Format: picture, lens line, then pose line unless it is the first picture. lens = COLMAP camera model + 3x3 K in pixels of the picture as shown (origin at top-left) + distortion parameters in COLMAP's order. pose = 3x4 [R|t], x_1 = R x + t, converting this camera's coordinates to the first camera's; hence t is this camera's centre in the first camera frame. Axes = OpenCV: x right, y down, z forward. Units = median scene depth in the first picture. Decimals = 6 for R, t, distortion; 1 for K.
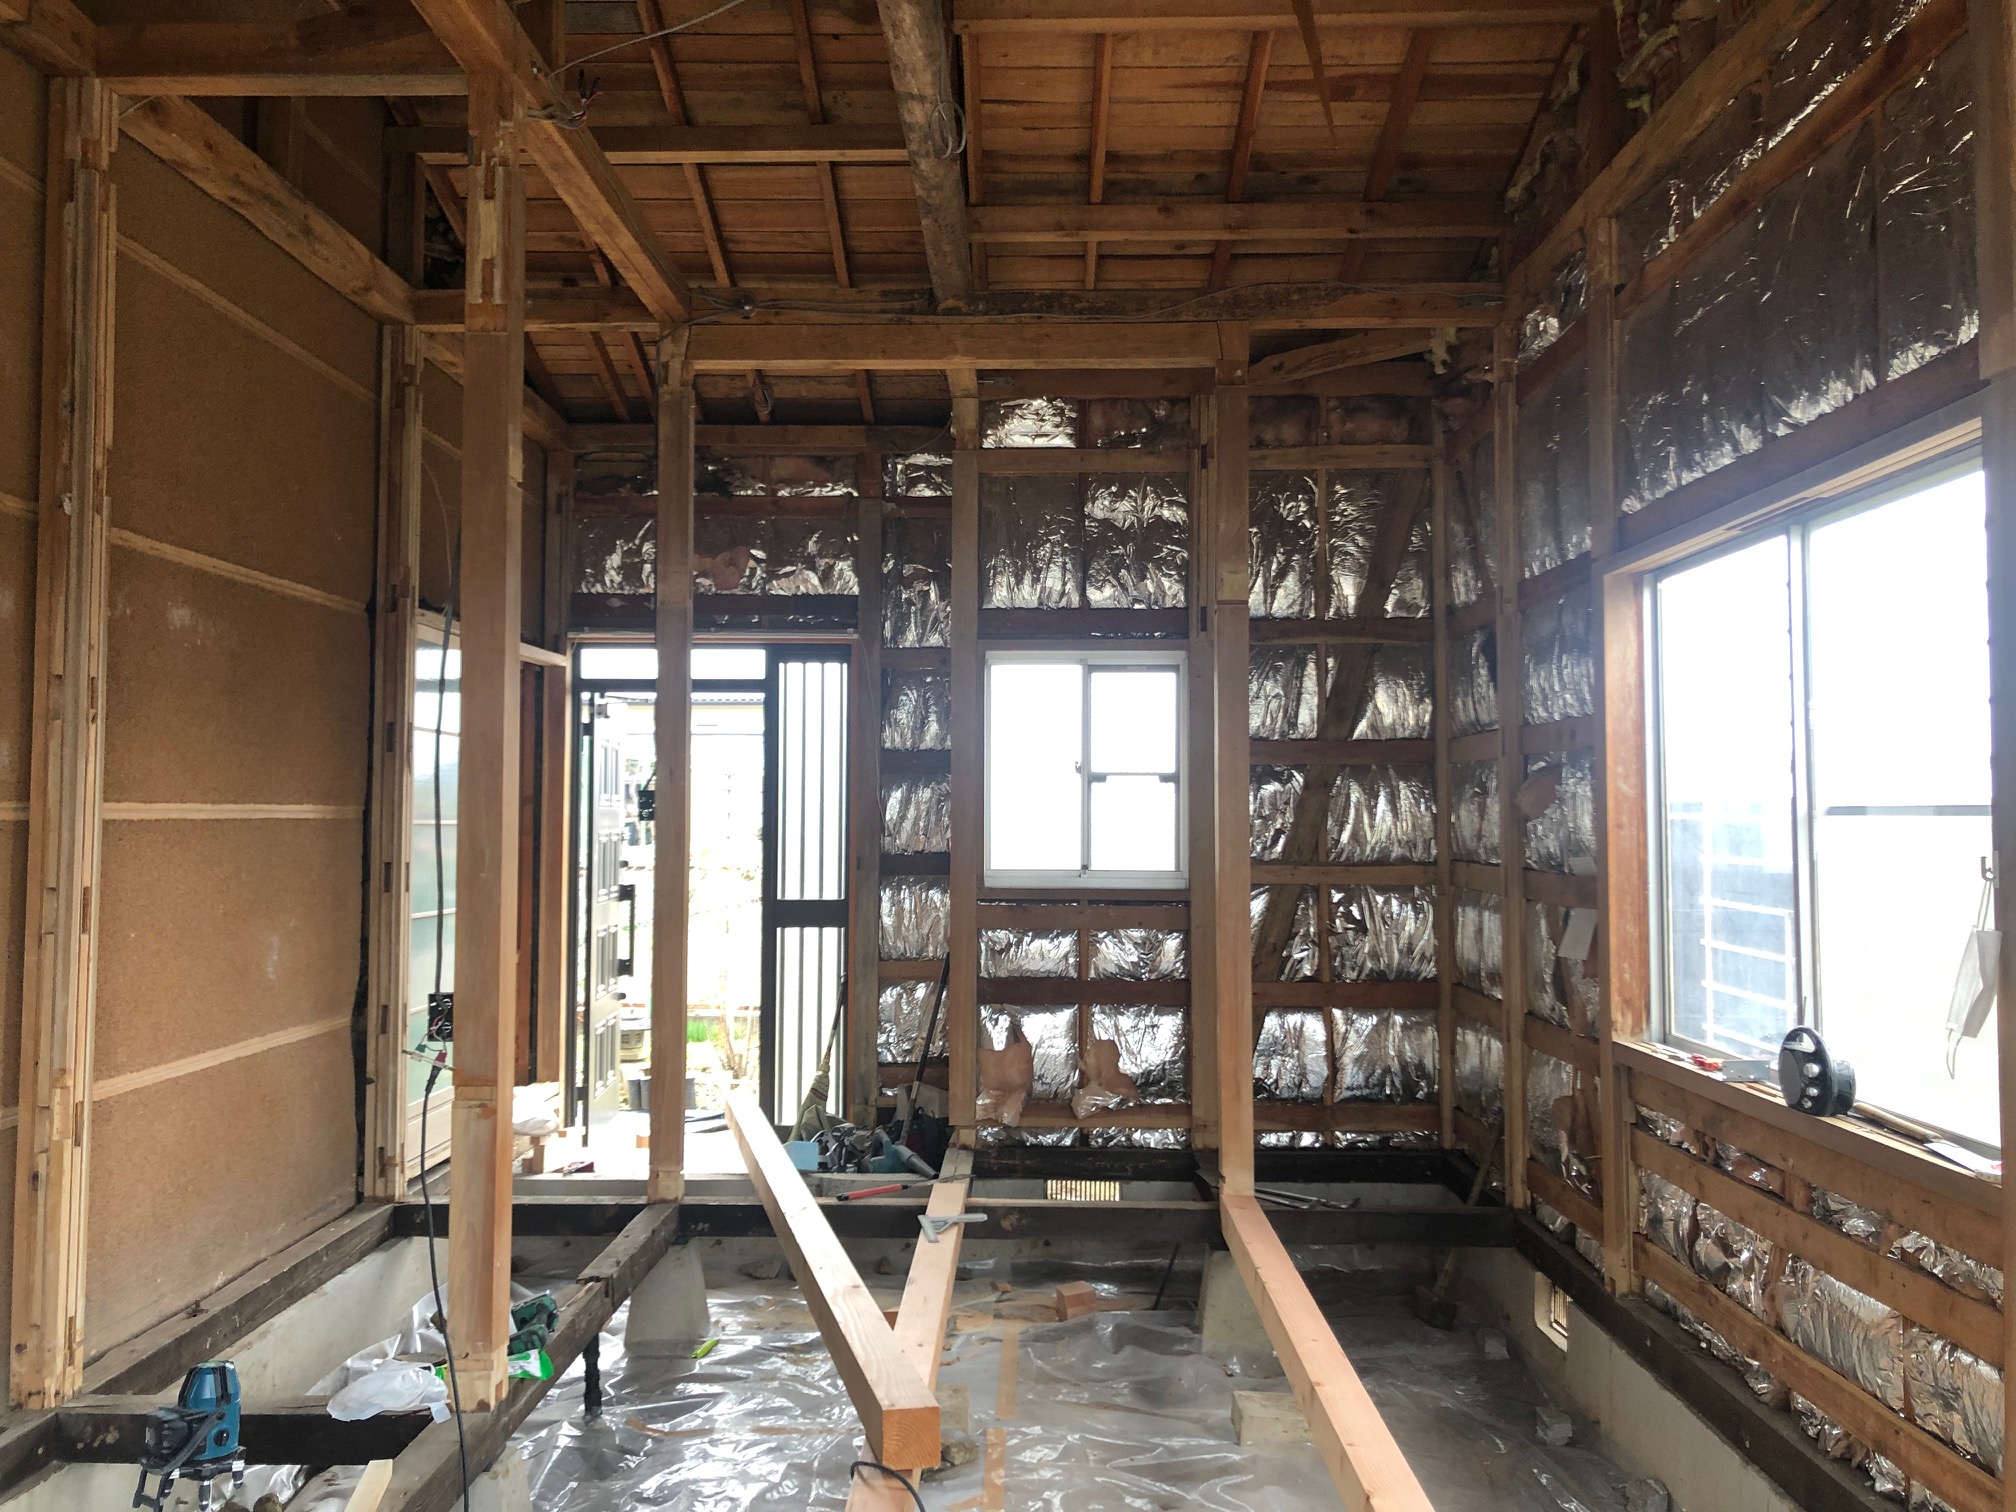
lens RADIAL K [[1651.3, 0, 998.6], [0, 1651.3, 735.9], [0, 0, 1]] dist [0.055871, -0.058236]
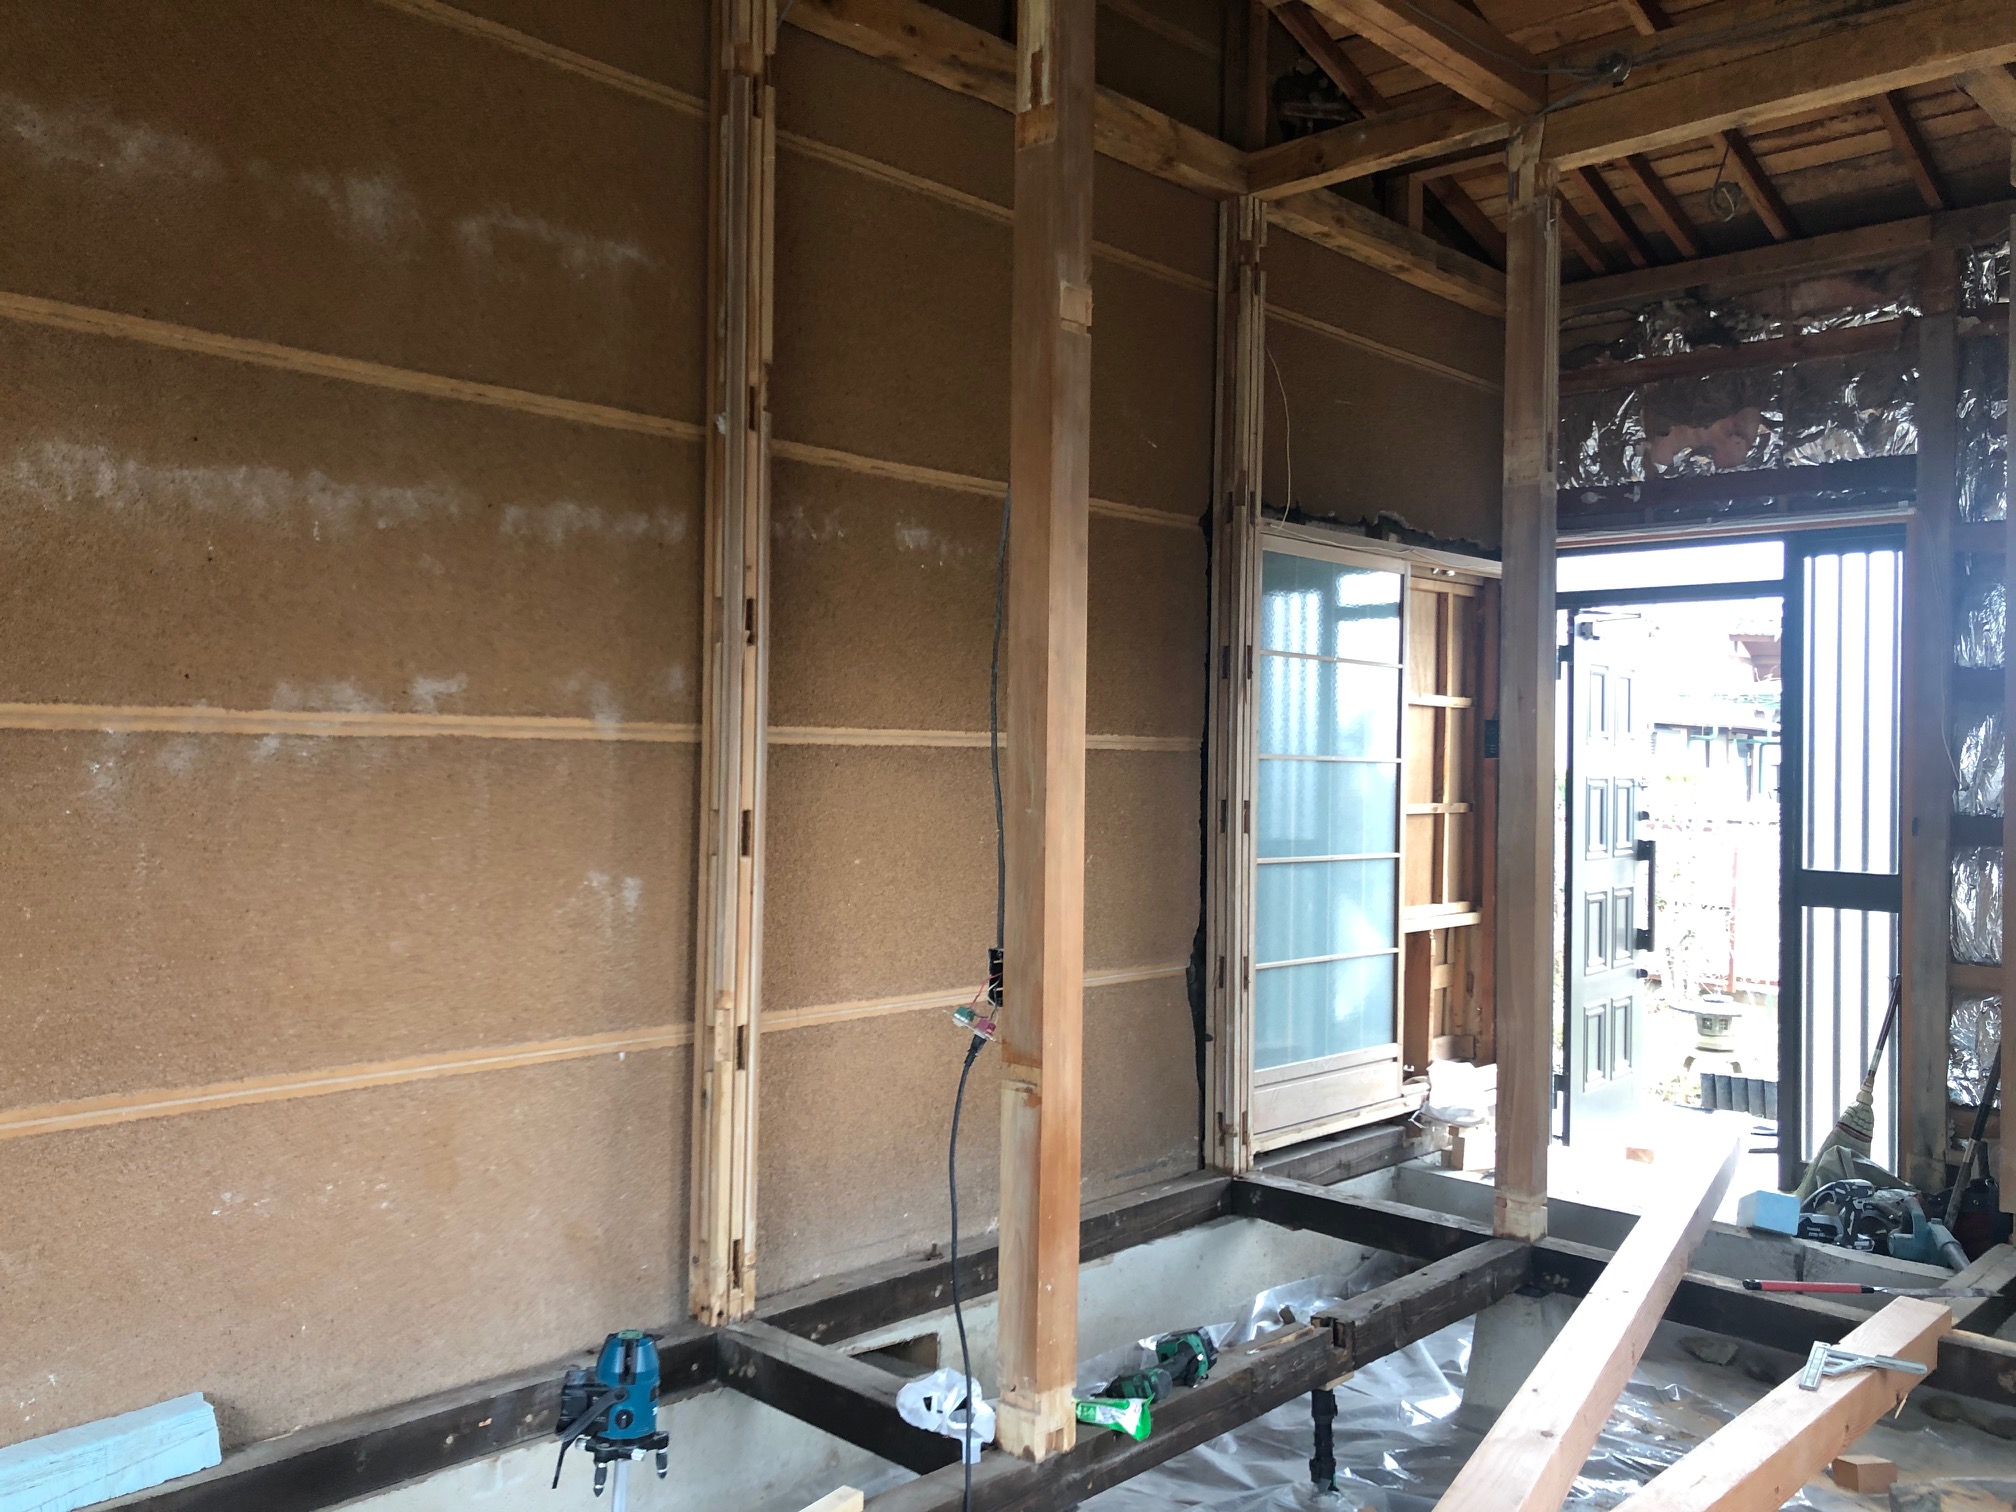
lens RADIAL K [[1651.3, 0, 998.6], [0, 1651.3, 735.9], [0, 0, 1]] dist [0.055871, -0.058236]
pose [[0.735703, 0.003720, -0.677294, 0.150897], [0.017732, 0.999536, 0.024752, 0.016376], [0.677072, -0.030220, 0.735296, 0.252213]]
